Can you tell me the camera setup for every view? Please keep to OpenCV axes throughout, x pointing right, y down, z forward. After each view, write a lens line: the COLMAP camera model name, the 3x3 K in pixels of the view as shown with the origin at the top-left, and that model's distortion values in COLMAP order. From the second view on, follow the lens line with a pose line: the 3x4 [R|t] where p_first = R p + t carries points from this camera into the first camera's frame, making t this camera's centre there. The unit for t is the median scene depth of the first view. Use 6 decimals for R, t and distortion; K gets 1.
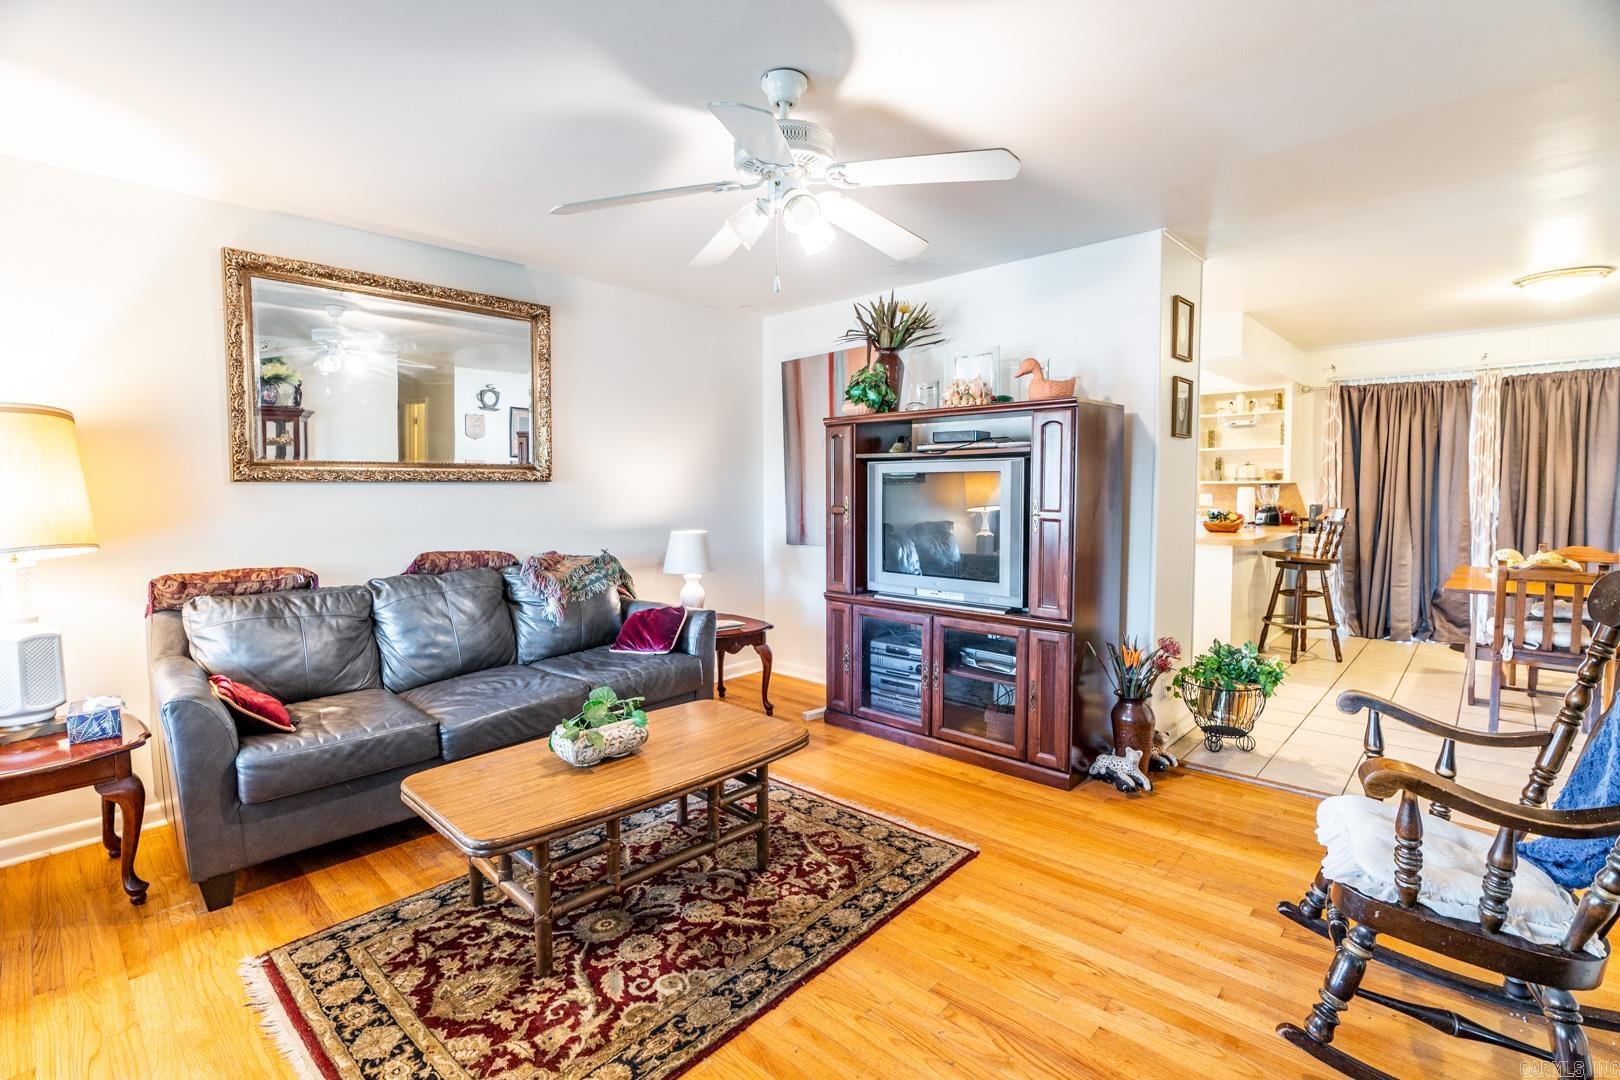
lens RADIAL K [[728.8, 0, 812.4], [0, 728.8, 528.0], [0, 0, 1]] dist [-0.012012, 0.004240]
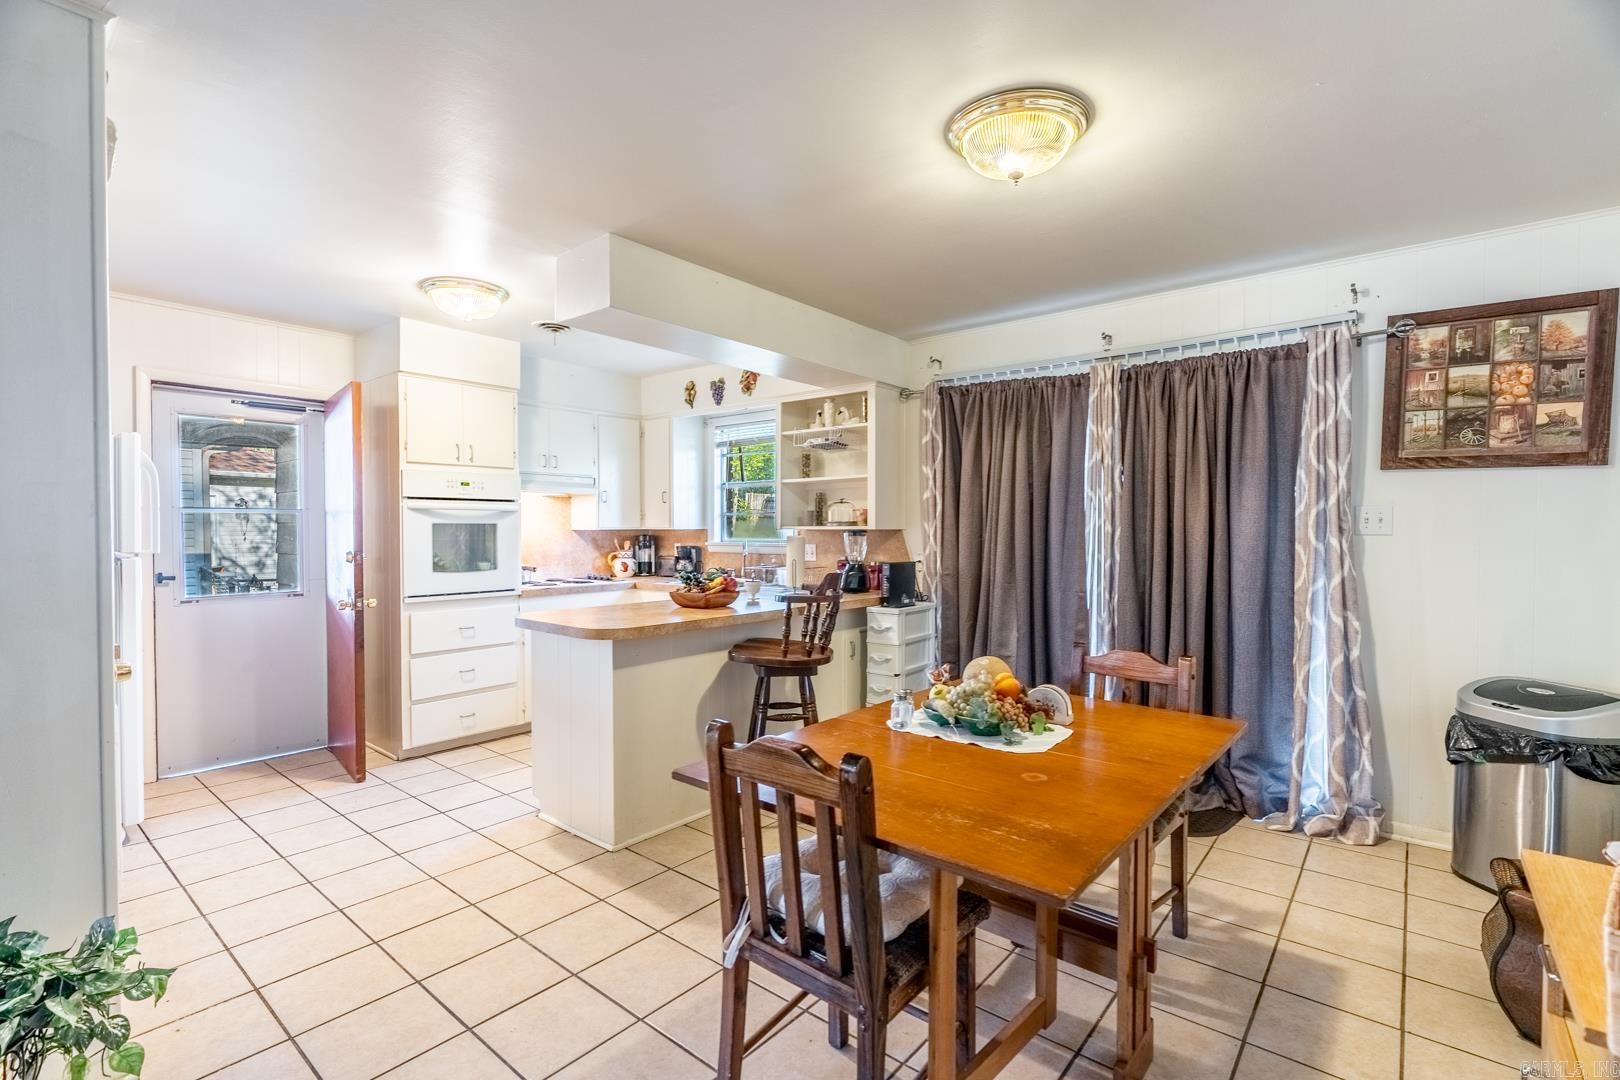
lens RADIAL K [[728.8, 0, 802.2], [0, 728.8, 541.9], [0, 0, 1]] dist [-0.012012, 0.004240]
pose [[0.997060, 0.008385, 0.076169, 0.656272], [-0.005289, 0.999155, -0.040760, -0.027548], [-0.076446, 0.040237, 0.996262, 0.404769]]
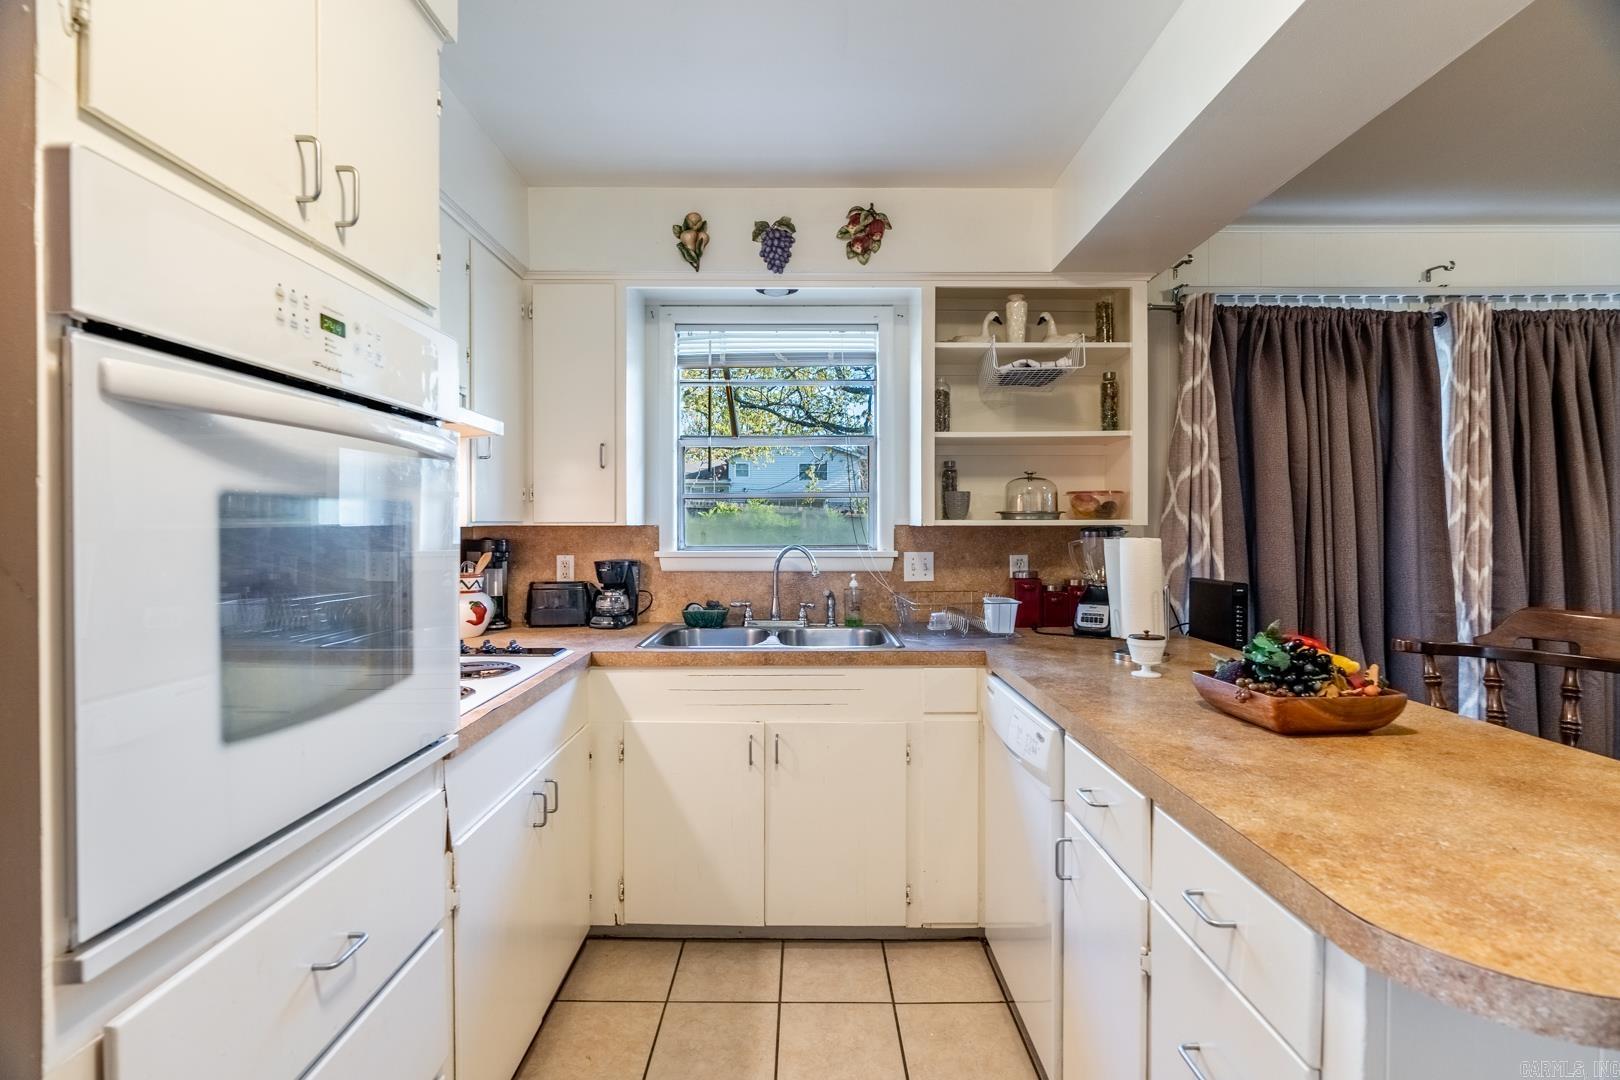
lens RADIAL K [[728.8, 0, 800.3], [0, 728.8, 530.7], [0, 0, 1]] dist [-0.012012, 0.004240]
pose [[0.724262, 0.004929, 0.689508, 0.302007], [0.033210, 0.998565, -0.042022, -0.059624], [-0.688725, 0.053334, 0.723058, 1.027387]]
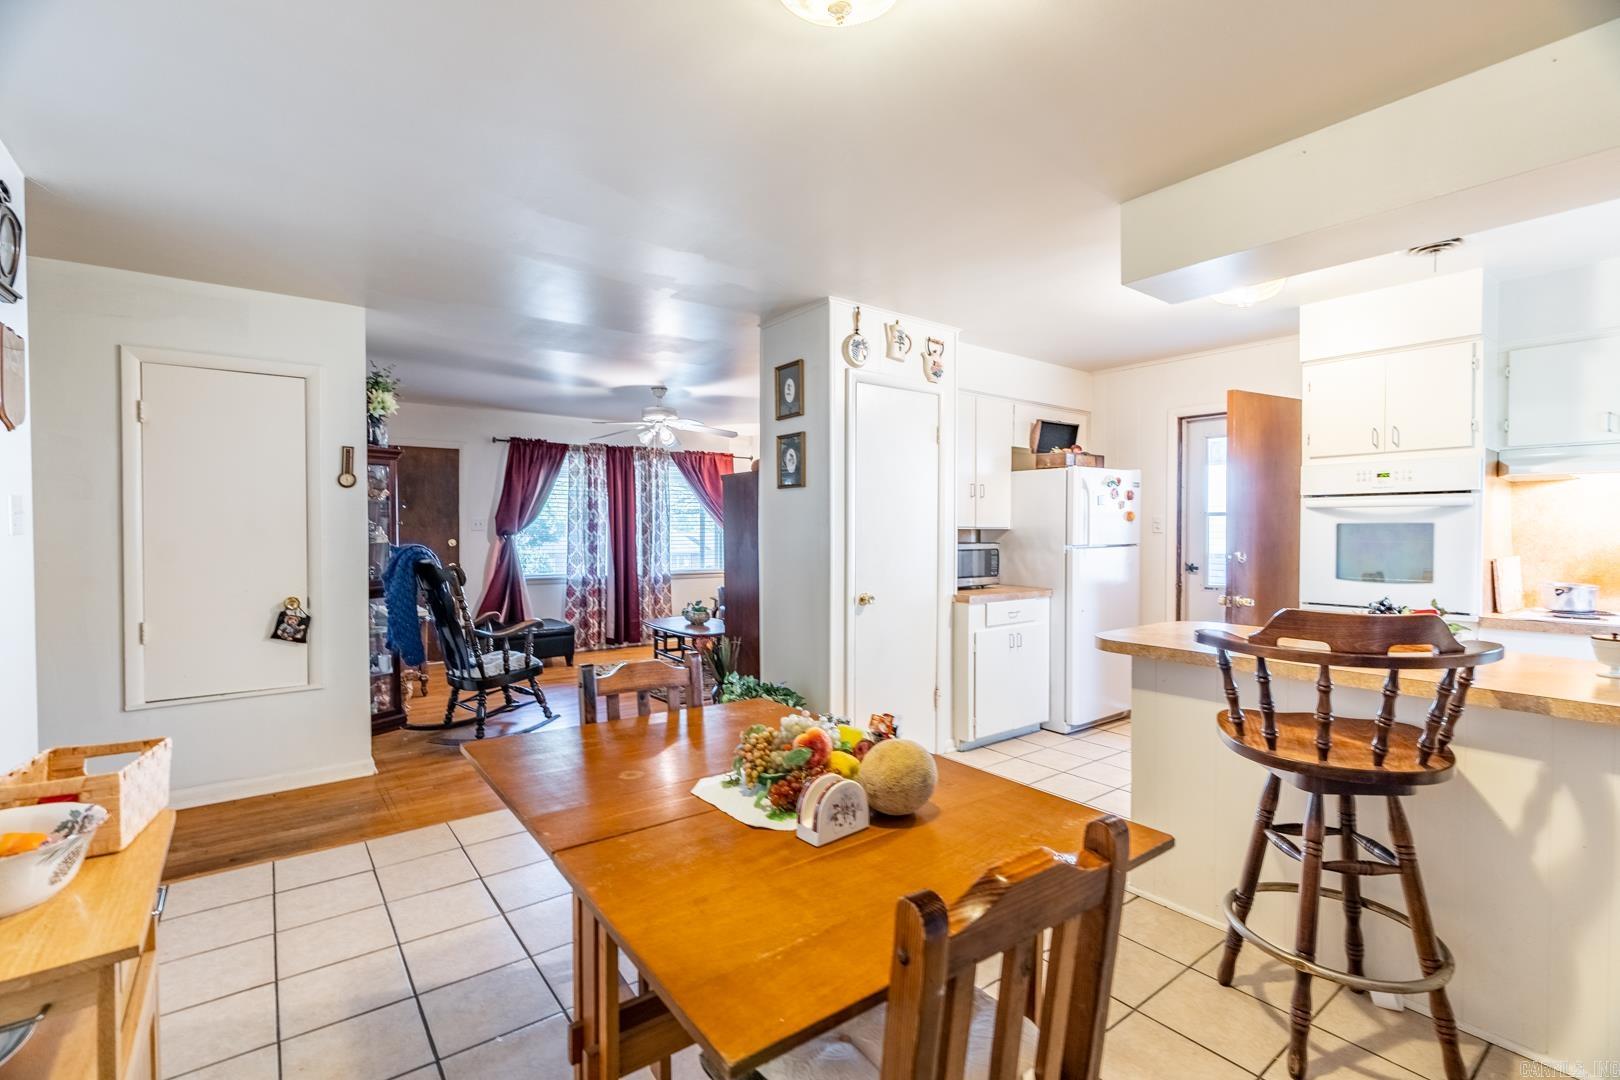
lens RADIAL K [[728.8, 0, 812.8], [0, 728.8, 540.7], [0, 0, 1]] dist [-0.012012, 0.004240]
pose [[-0.151367, 0.022845, -0.988214, 1.074600], [-0.054235, 0.998035, 0.031379, -0.056149], [0.986989, 0.058345, -0.149830, 0.828509]]
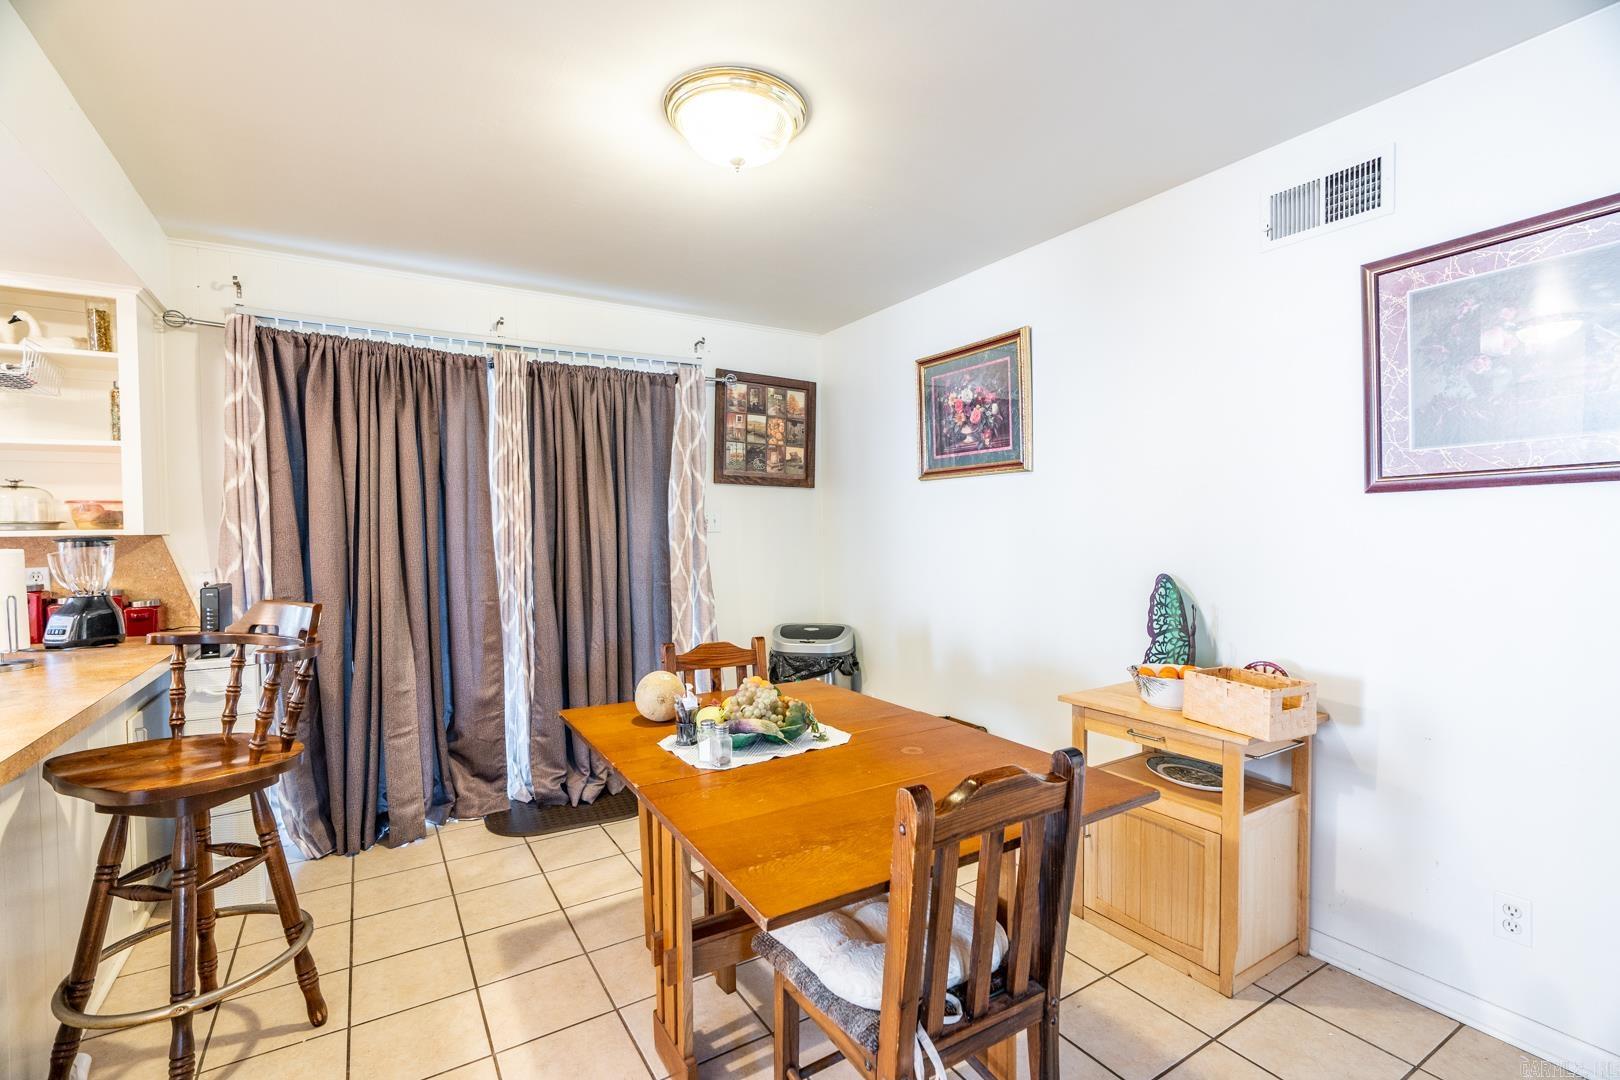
lens RADIAL K [[728.8, 0, 810.3], [0, 728.8, 541.5], [0, 0, 1]] dist [-0.012012, 0.004240]
pose [[0.248003, -0.015662, 0.968633, 0.436861], [0.062455, 0.998048, 0.000147, -0.043179], [-0.966744, 0.060459, 0.248497, 0.657609]]
